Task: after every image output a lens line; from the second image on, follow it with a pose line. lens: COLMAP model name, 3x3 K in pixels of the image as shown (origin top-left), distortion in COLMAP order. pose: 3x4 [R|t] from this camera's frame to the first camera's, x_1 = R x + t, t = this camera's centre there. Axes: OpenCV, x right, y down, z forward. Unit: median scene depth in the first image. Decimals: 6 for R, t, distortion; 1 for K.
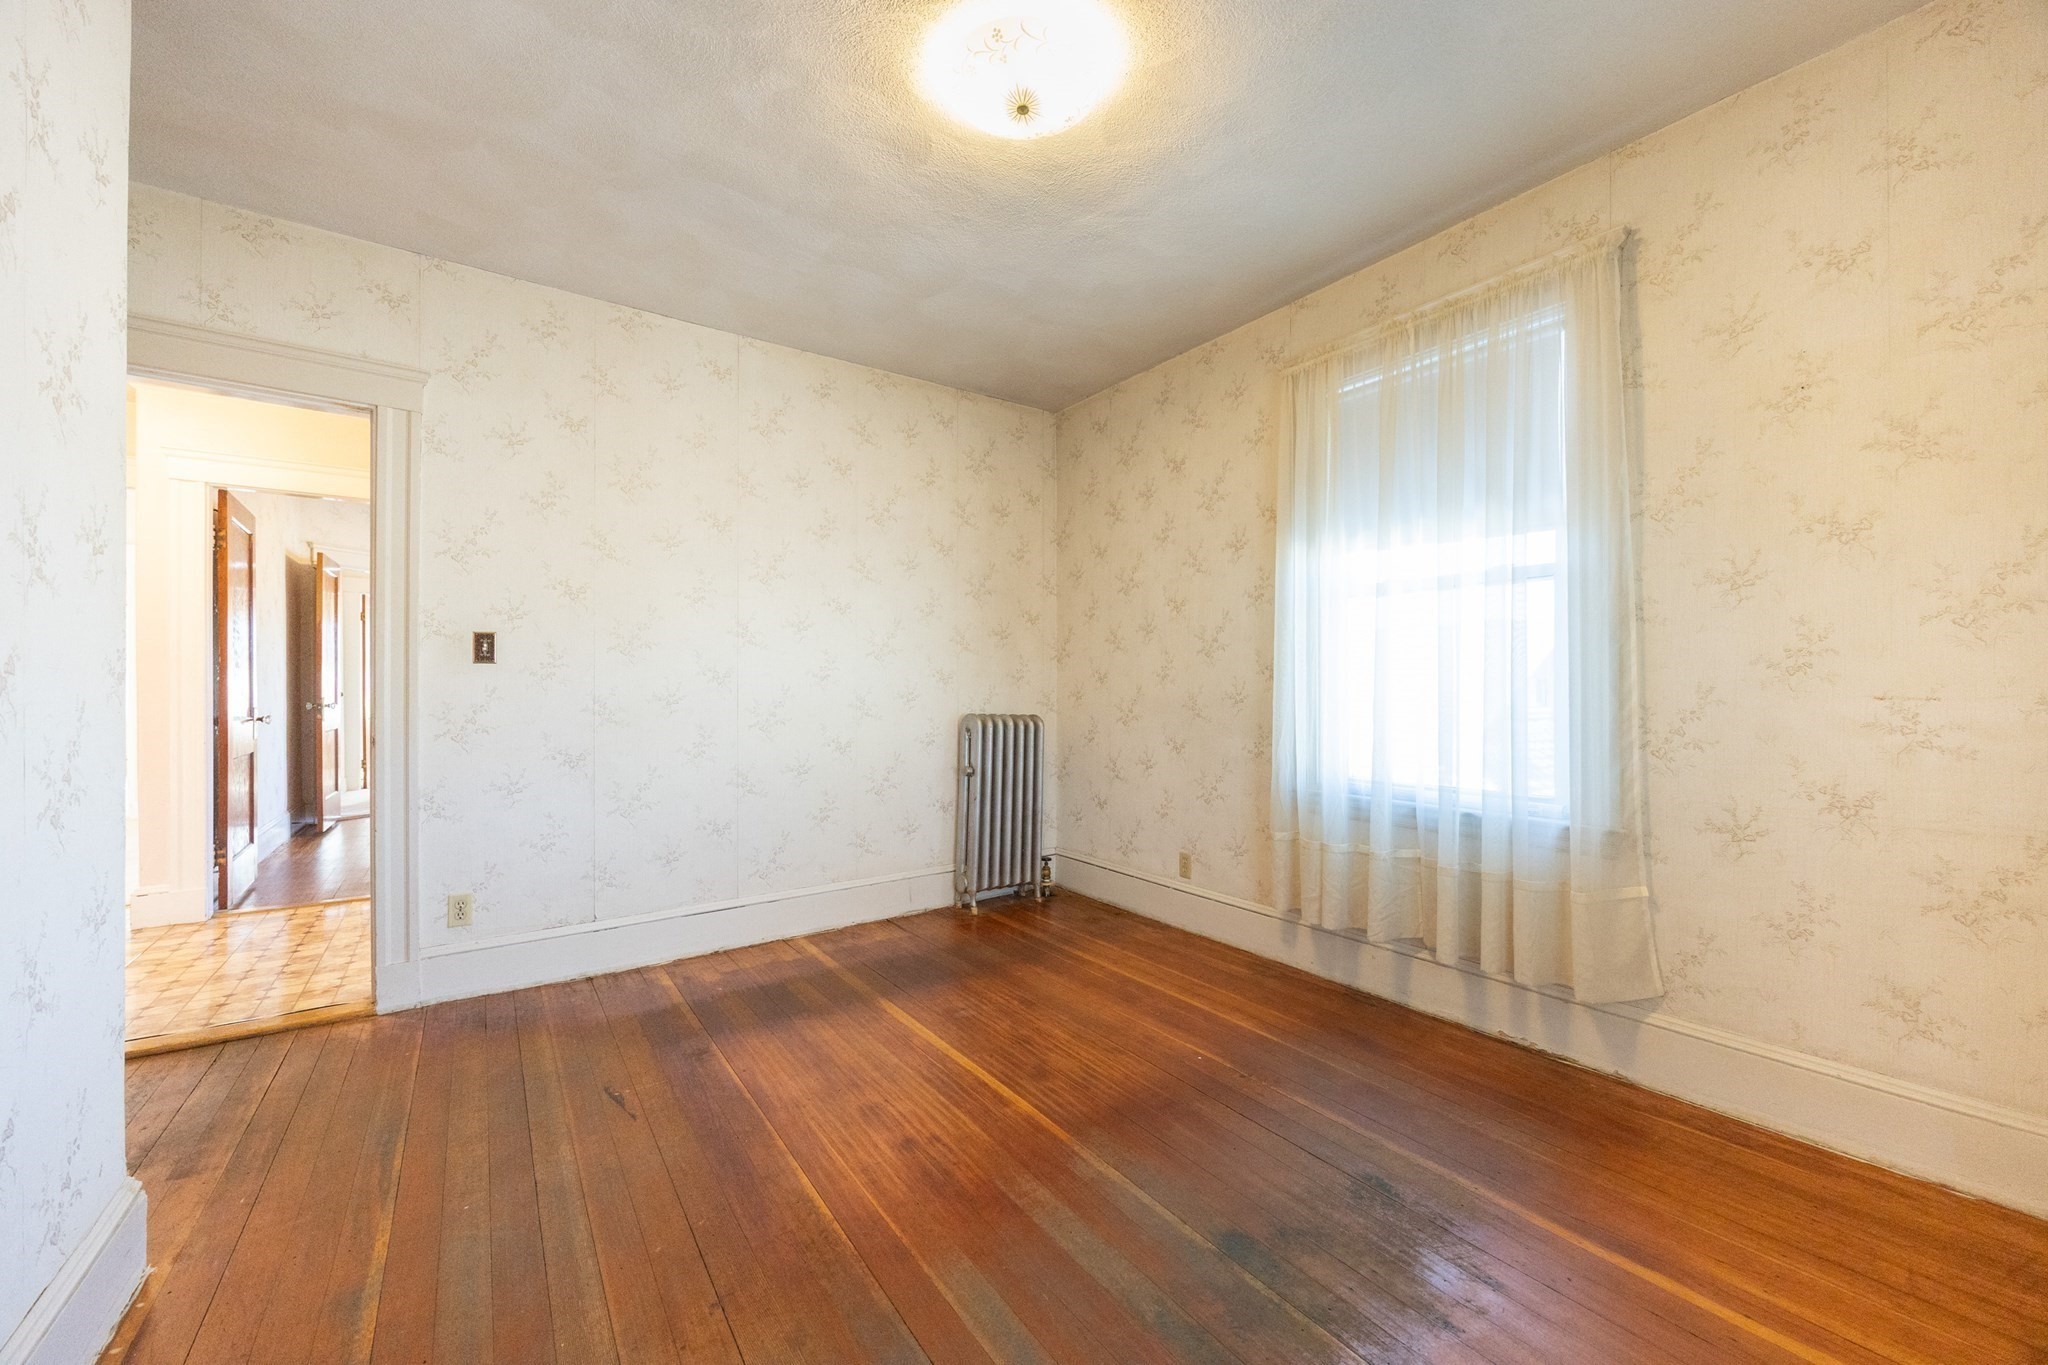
lens RADIAL K [[805.2, 0, 1053.4], [0, 805.2, 692.2], [0, 0, 1]] dist [-0.000458, 0.000088]
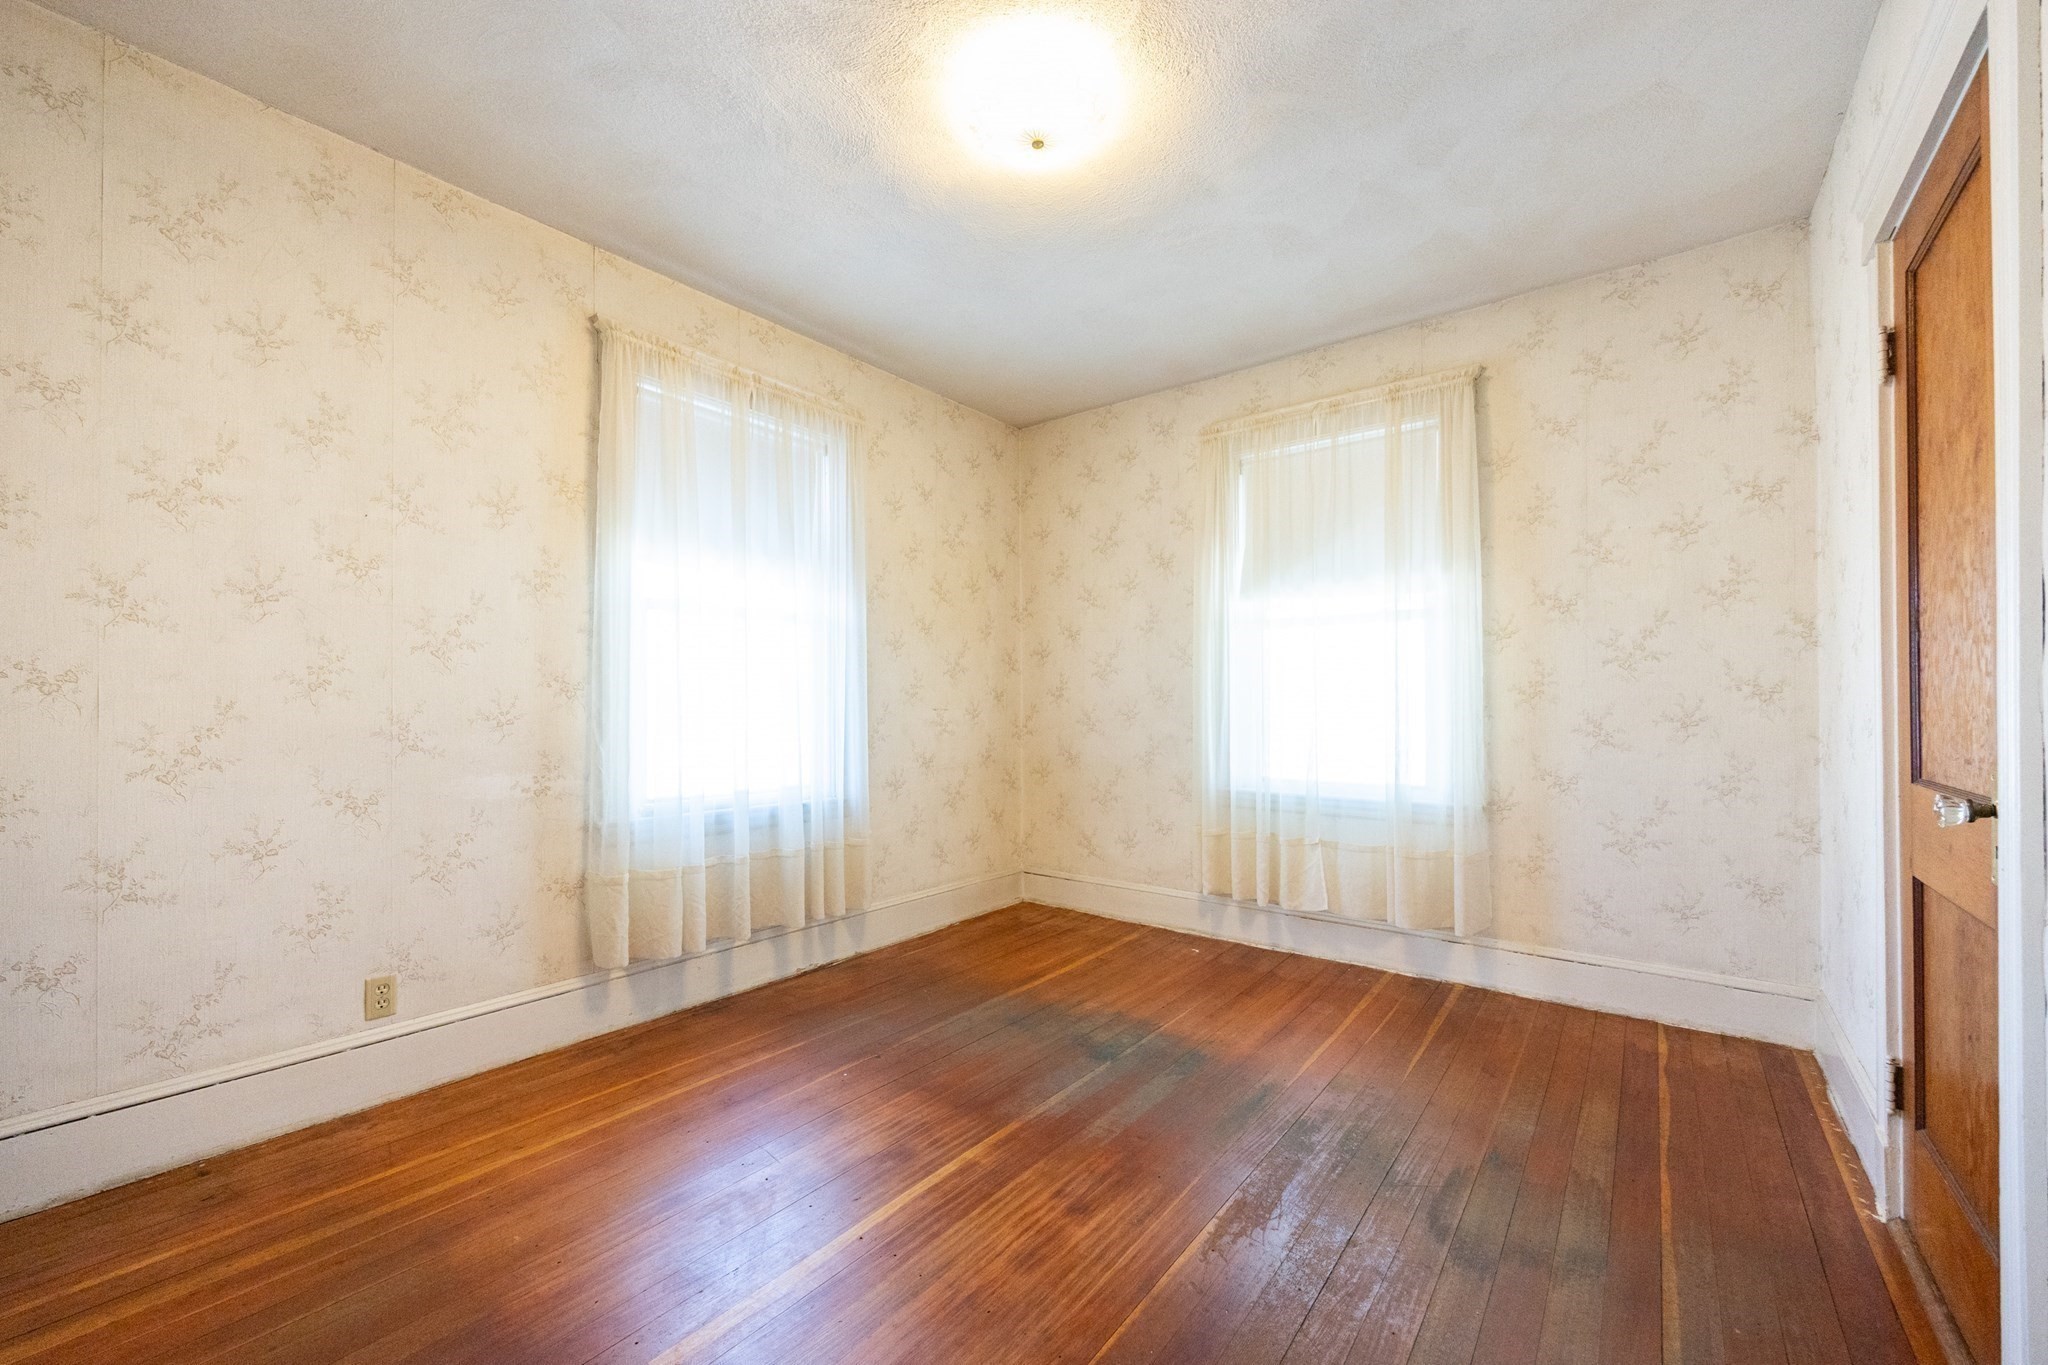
lens RADIAL K [[810.6, 0, 1015.4], [0, 810.6, 713.0], [0, 0, 1]] dist [0.000207, 0.000069]
pose [[-0.275925, -0.005083, 0.961166, -0.804637], [0.009084, 0.999928, 0.007896, 0.000515], [-0.961136, 0.010909, -0.275859, 1.026735]]
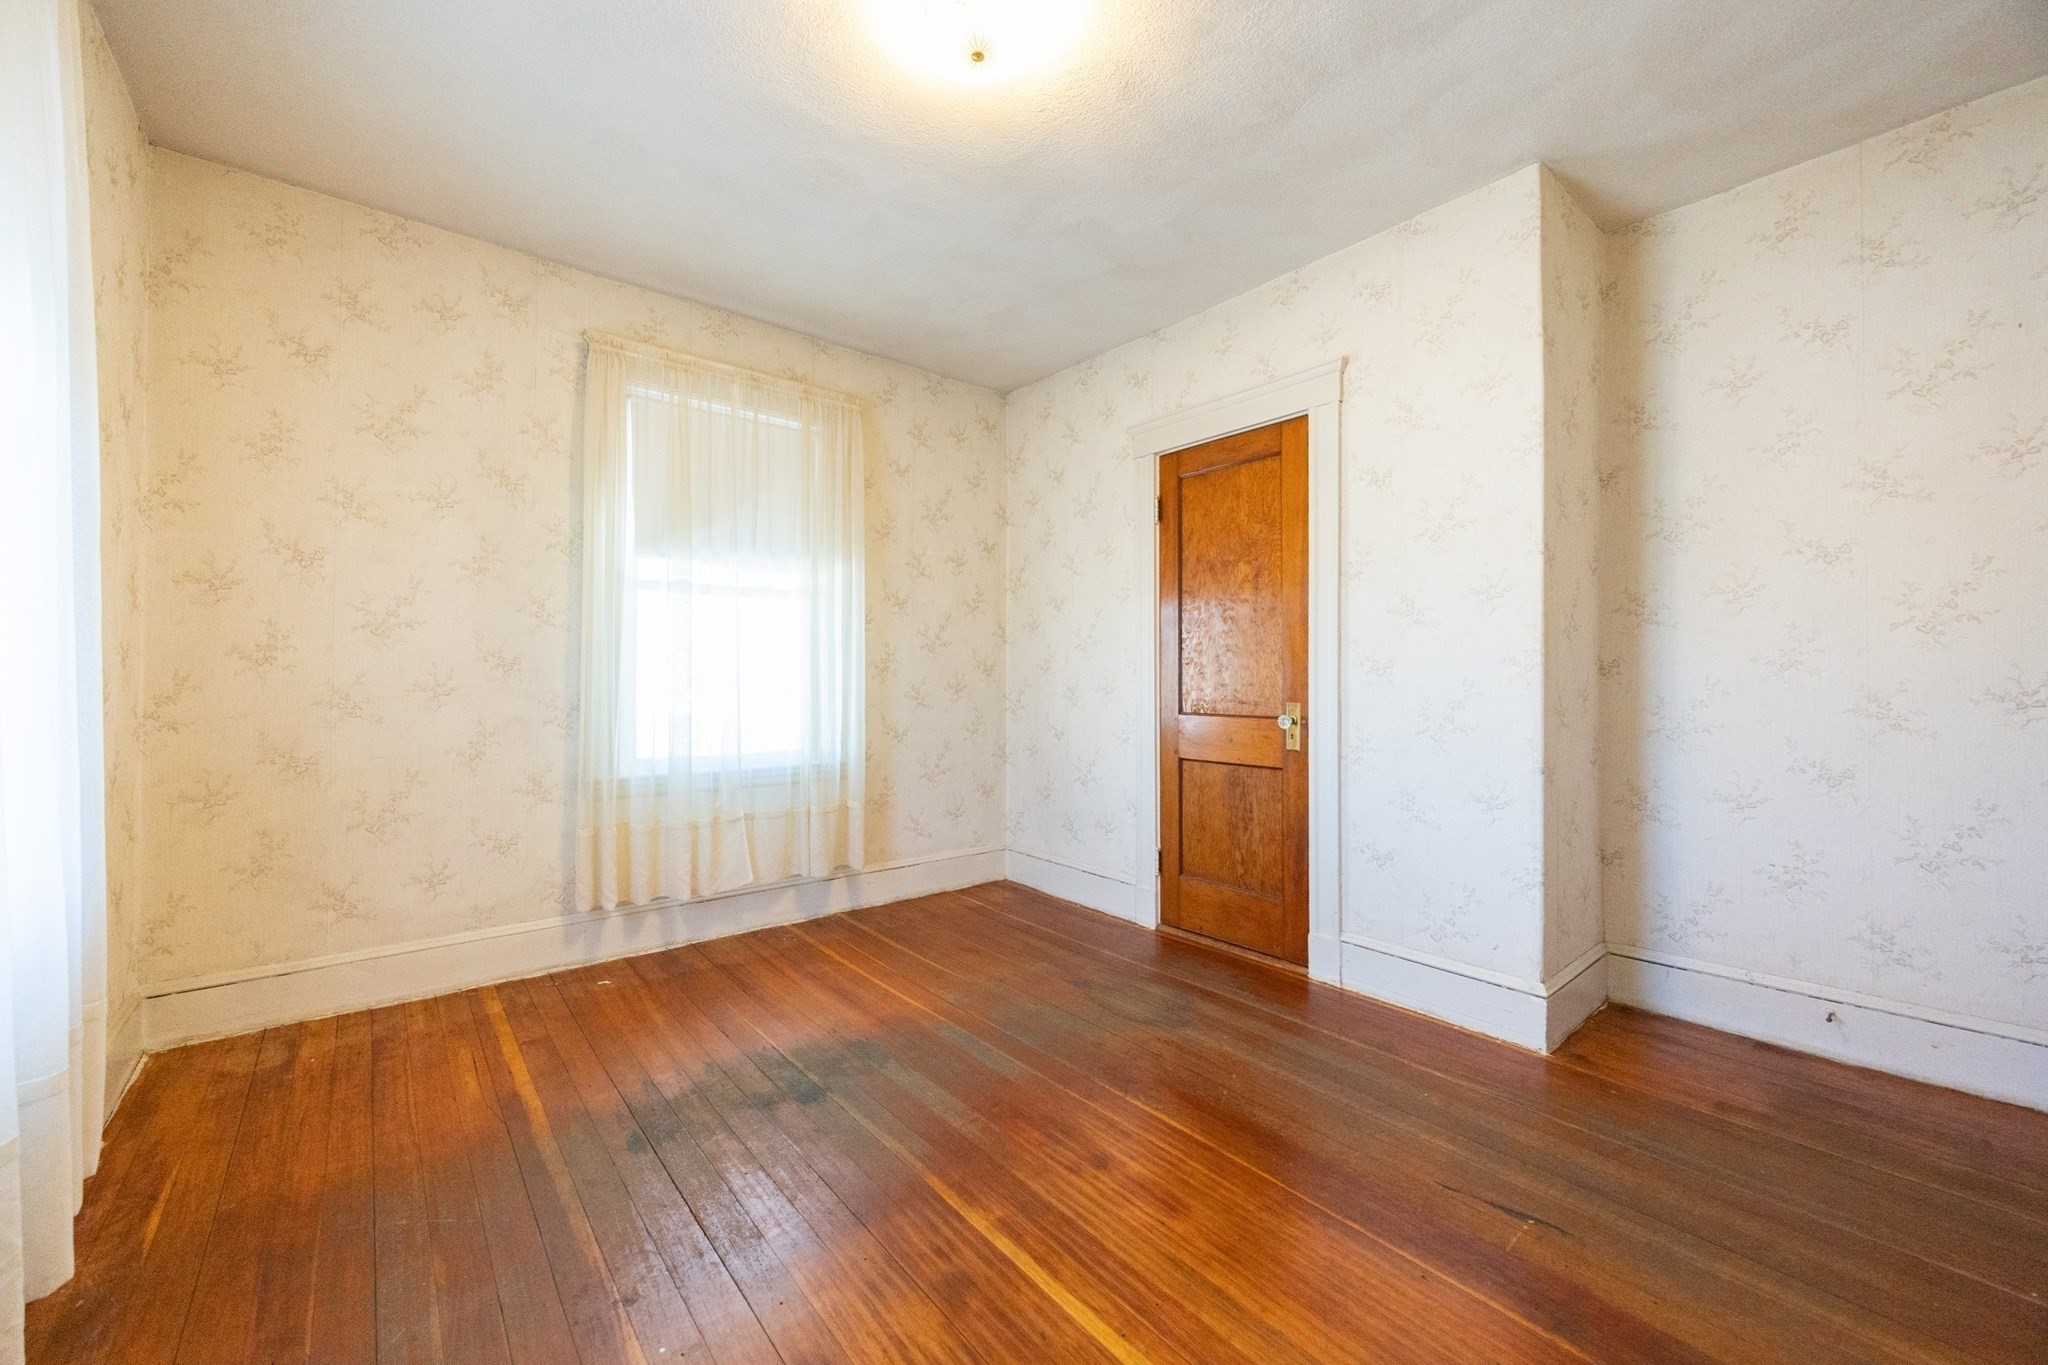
lens RADIAL K [[783.0, 0, 1036.7], [0, 783.0, 676.4], [0, 0, 1]] dist [-0.000559, 0.000034]
pose [[-0.997321, 0.001025, -0.073138, -0.032415], [0.000418, 0.999965, 0.008309, -0.008681], [0.073144, 0.008256, -0.997287, 1.486546]]
